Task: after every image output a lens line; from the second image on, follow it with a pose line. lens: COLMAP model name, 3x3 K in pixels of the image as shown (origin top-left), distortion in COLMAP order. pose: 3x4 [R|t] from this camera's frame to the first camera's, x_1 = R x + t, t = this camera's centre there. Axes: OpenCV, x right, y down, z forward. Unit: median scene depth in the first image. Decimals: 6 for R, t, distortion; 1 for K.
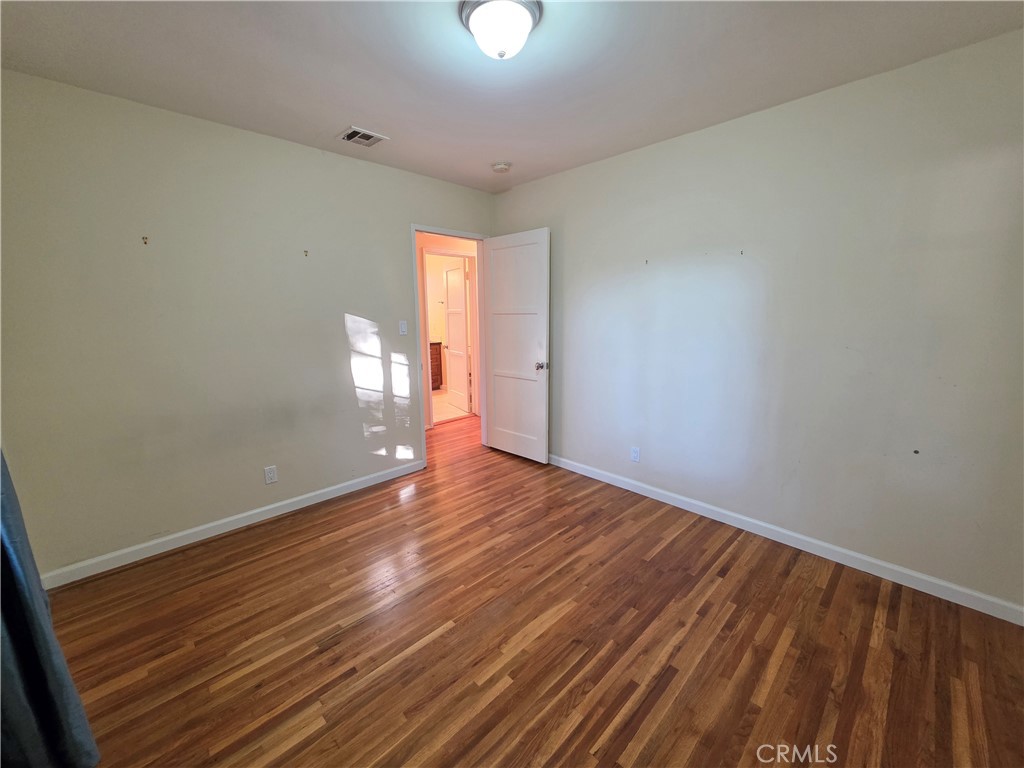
lens RADIAL K [[404.5, 0, 510.7], [0, 404.5, 384.1], [0, 0, 1]] dist [-0.000455, -0.000010]
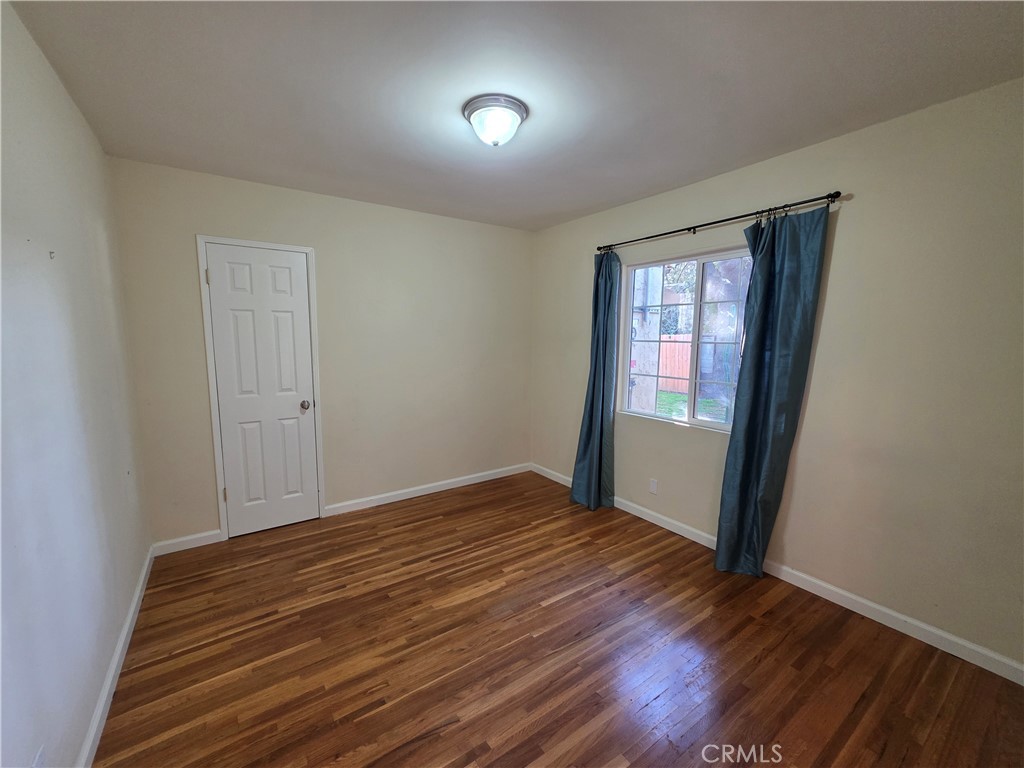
lens RADIAL K [[404.5, 0, 510.7], [0, 404.5, 384.1], [0, 0, 1]] dist [-0.000455, -0.000010]
pose [[-0.987911, -0.014792, 0.154317, -0.237592], [0.032324, 0.953903, 0.298369, -0.407696], [-0.151617, 0.299750, -0.941893, 2.033305]]
